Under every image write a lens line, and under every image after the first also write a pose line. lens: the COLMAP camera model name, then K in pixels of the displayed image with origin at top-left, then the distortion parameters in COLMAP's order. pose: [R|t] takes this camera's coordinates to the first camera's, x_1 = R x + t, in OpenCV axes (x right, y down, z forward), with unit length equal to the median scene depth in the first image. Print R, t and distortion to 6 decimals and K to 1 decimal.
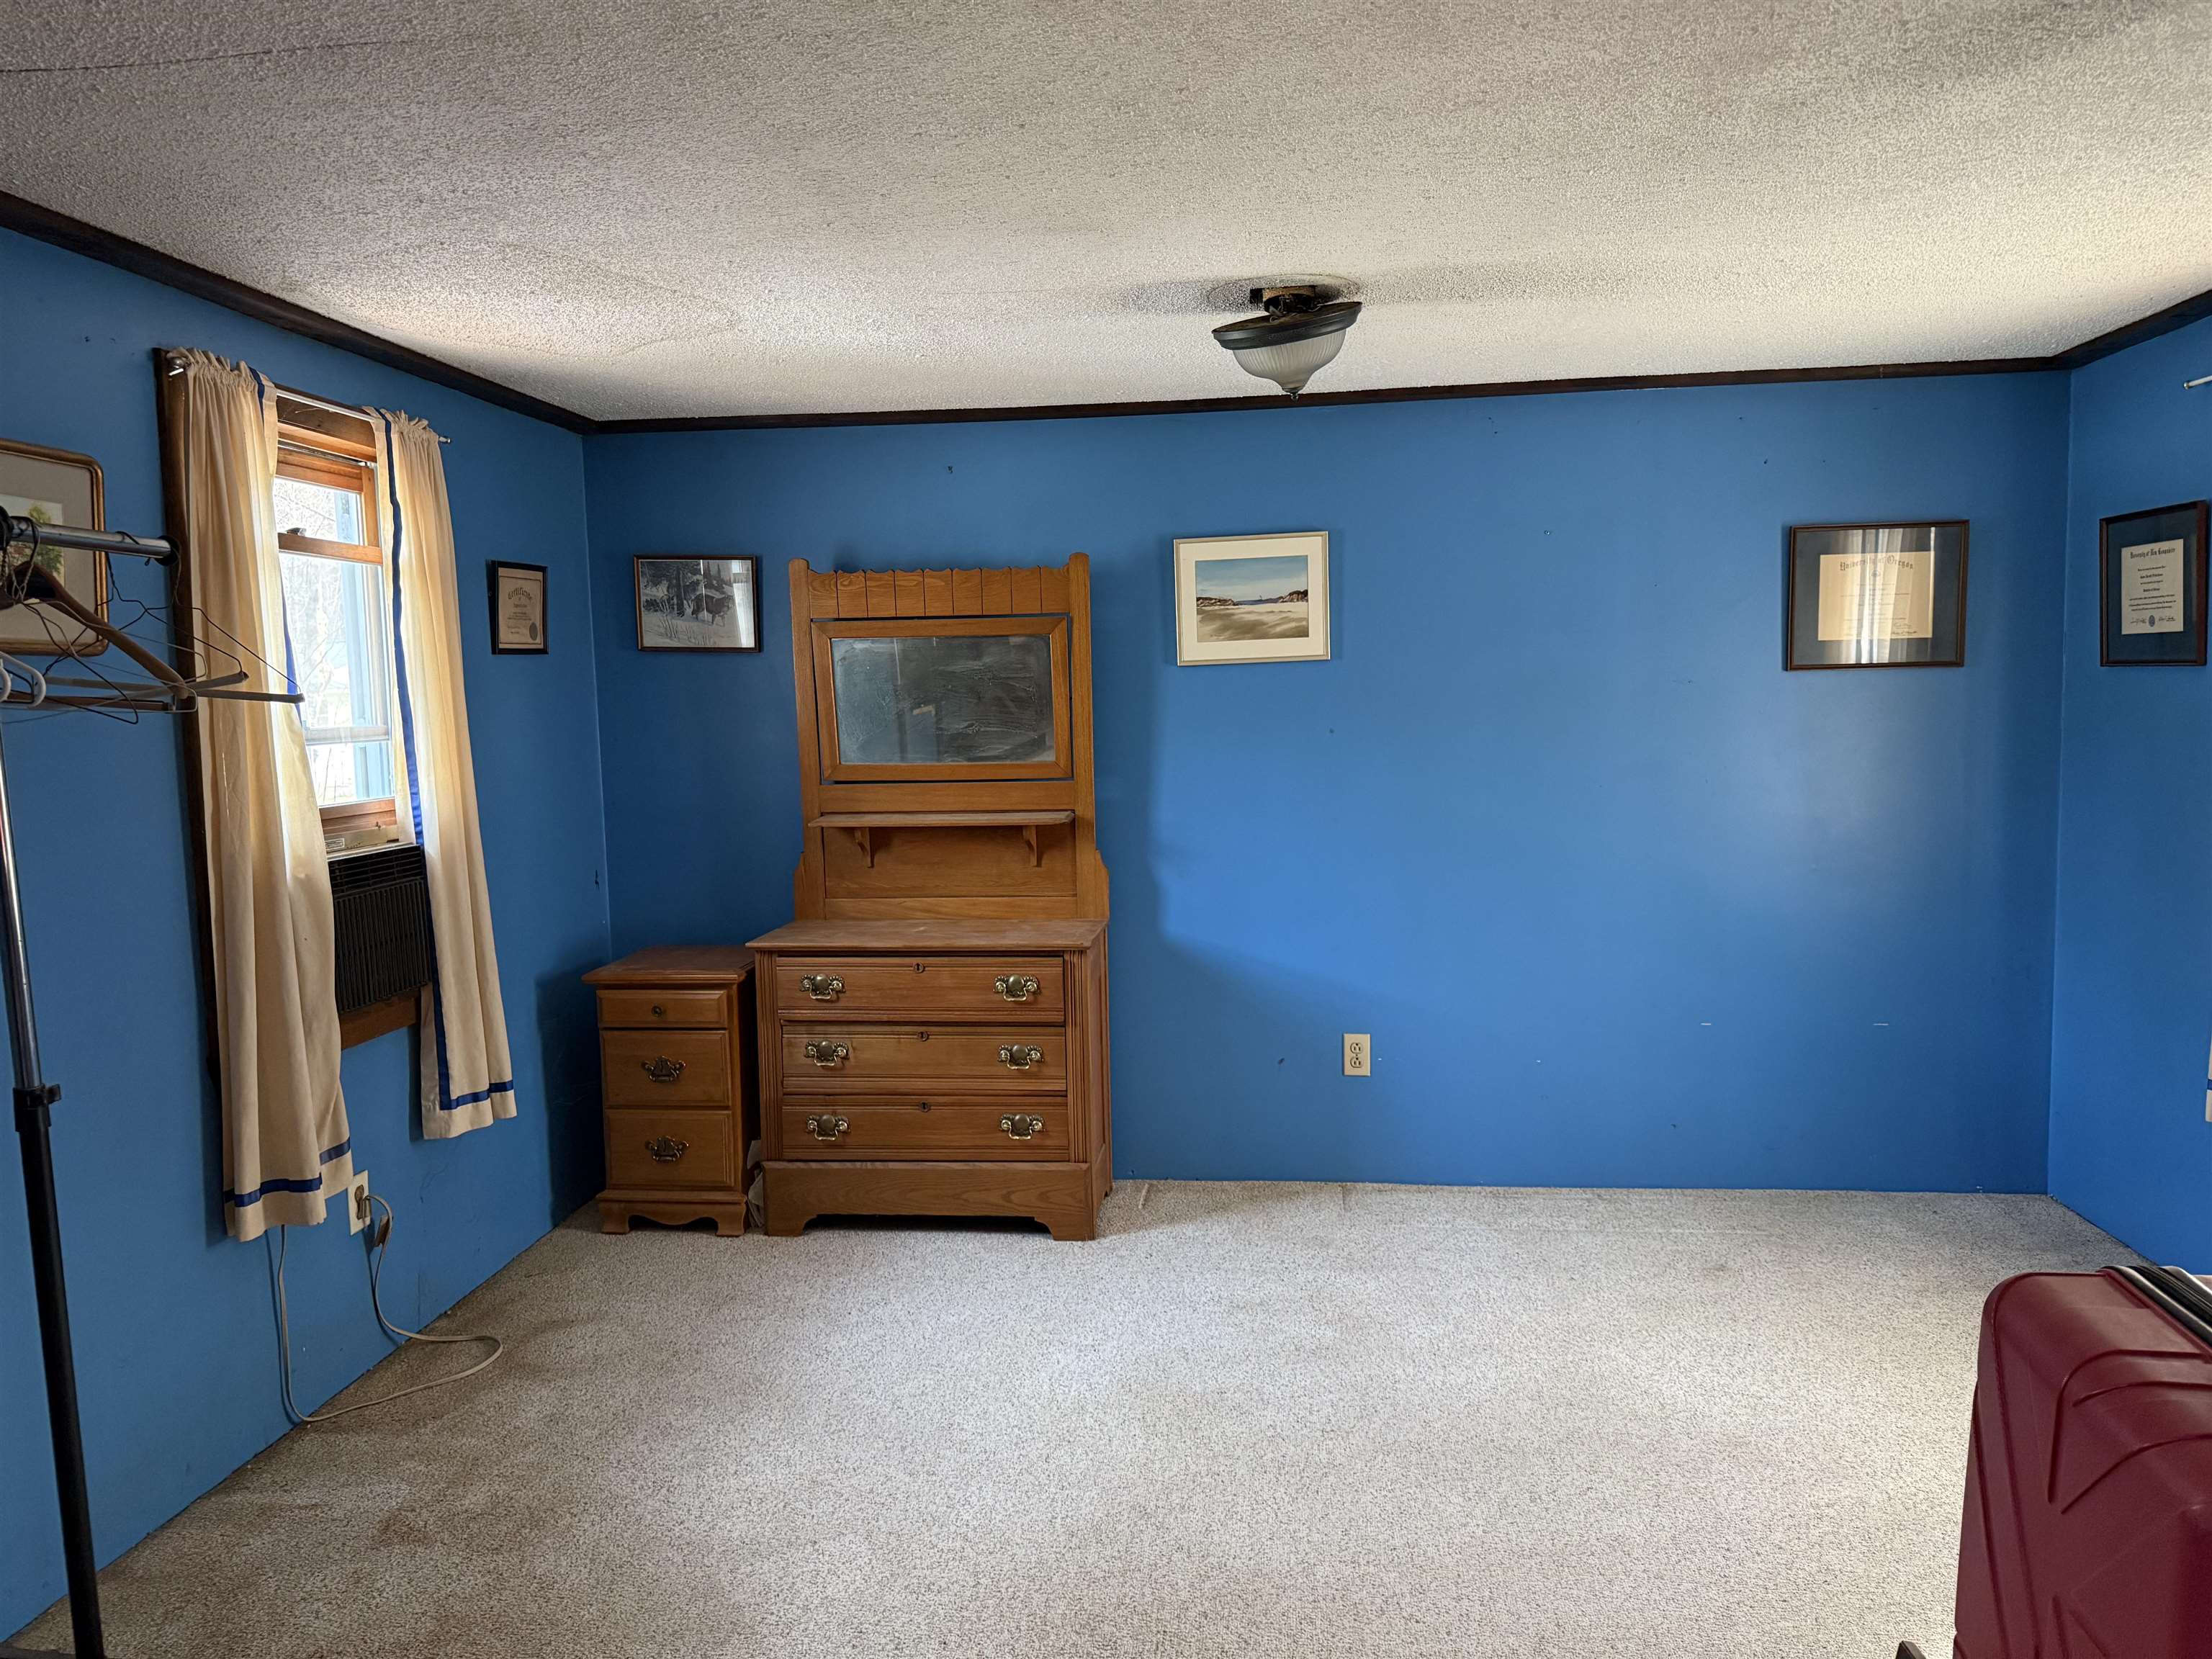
lens RADIAL K [[1585.6, 0, 1116.1], [0, 1585.6, 827.7], [0, 0, 1]] dist [0.173571, -0.279268]
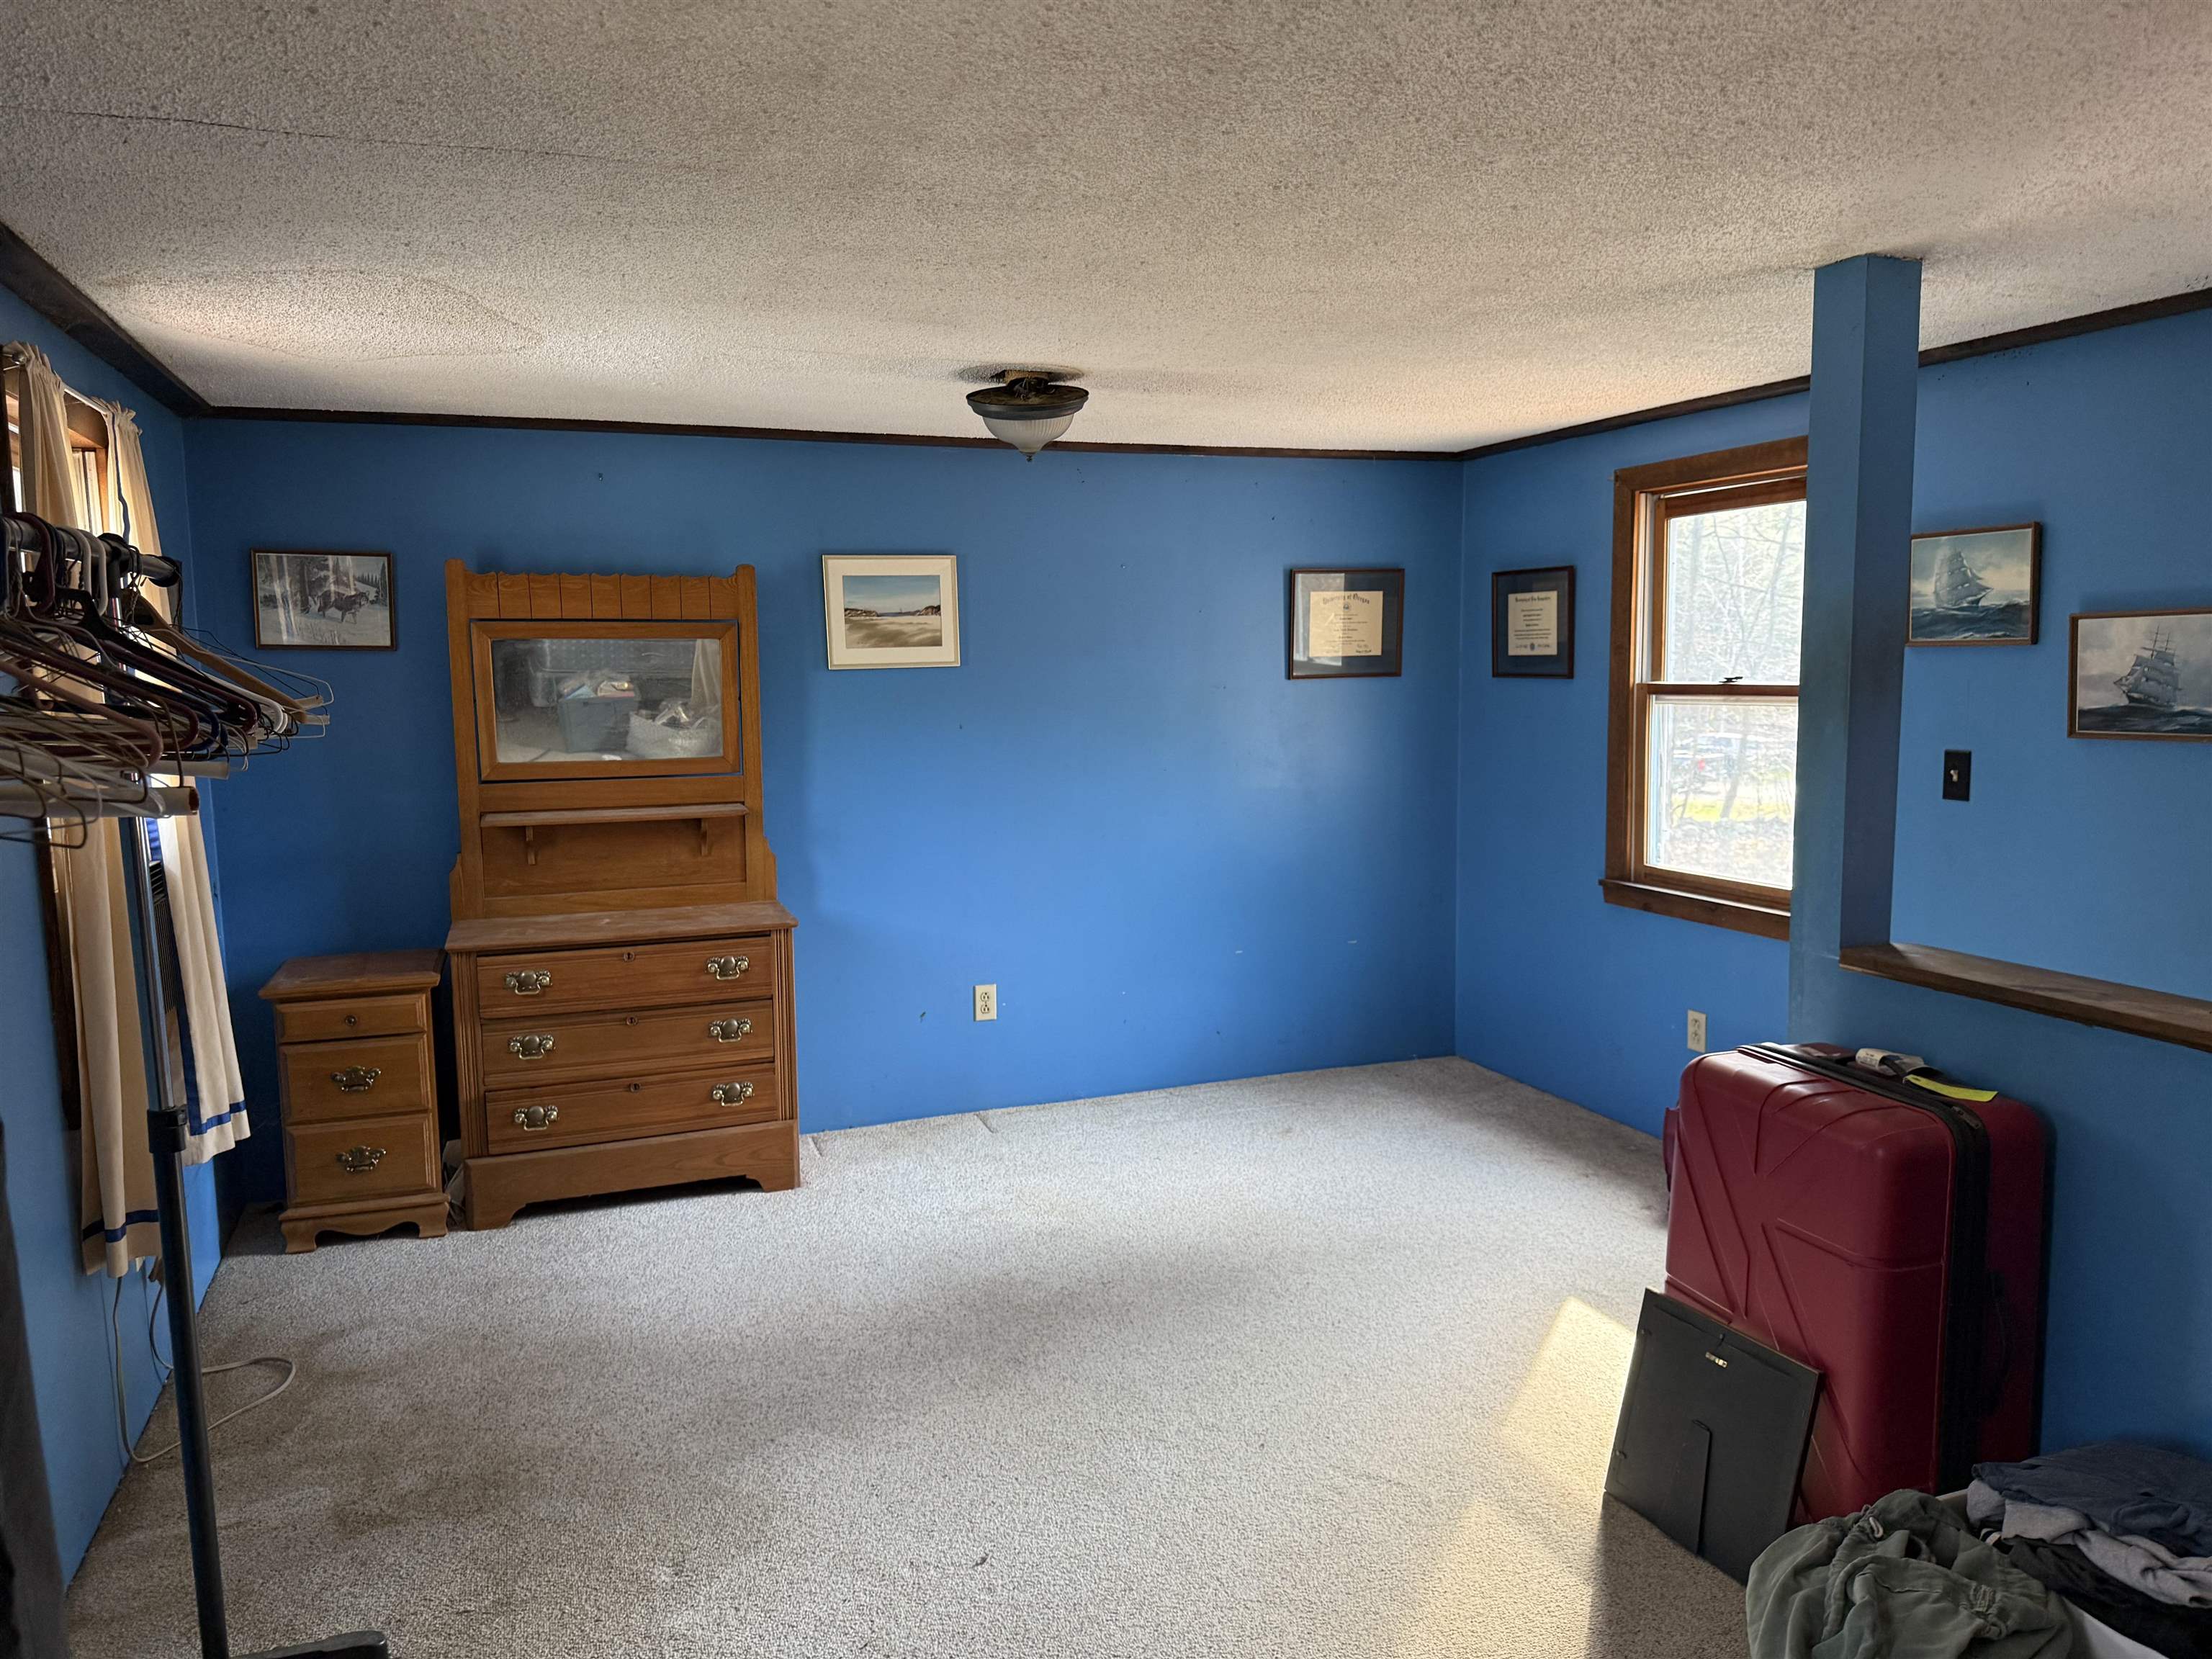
lens RADIAL K [[1585.6, 0, 1116.1], [0, 1585.6, 827.7], [0, 0, 1]] dist [0.173571, -0.279268]
pose [[0.892502, -0.039791, 0.449284, -0.303510], [0.031850, 0.999174, 0.025223, -0.013581], [-0.449917, -0.008202, 0.893033, -0.093724]]
